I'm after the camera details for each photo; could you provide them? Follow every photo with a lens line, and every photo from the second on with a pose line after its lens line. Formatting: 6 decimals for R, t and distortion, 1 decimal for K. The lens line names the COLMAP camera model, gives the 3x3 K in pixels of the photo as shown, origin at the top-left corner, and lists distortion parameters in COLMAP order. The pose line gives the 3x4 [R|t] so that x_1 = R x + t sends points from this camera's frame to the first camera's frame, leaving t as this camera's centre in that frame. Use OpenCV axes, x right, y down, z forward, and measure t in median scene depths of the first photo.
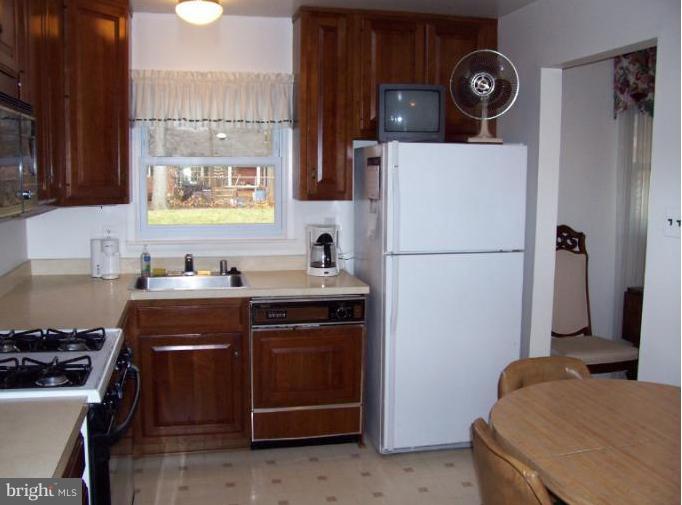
lens RADIAL K [[692.9, 0, 338.8], [0, 692.9, 244.4], [0, 0, 1]] dist [-0.115782, 0.020201]
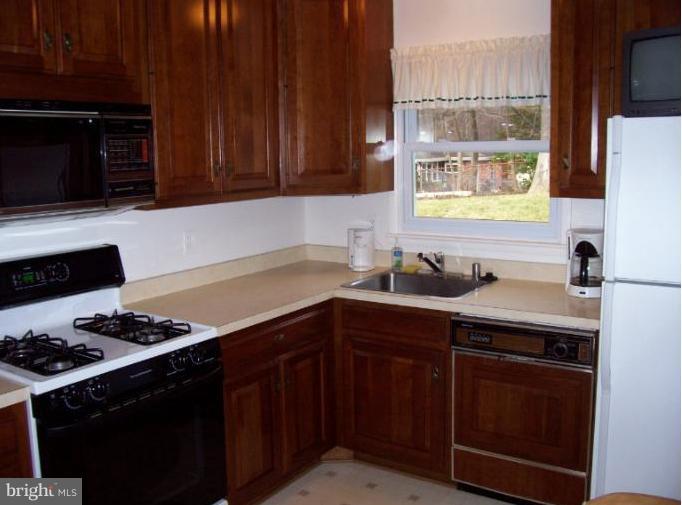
lens RADIAL K [[692.9, 0, 338.8], [0, 692.9, 244.4], [0, 0, 1]] dist [-0.115782, 0.020201]
pose [[0.697442, 0.080477, -0.712108, 0.330669], [-0.056818, 0.996756, 0.056999, -0.040157], [0.714385, 0.000707, 0.699753, 0.293195]]
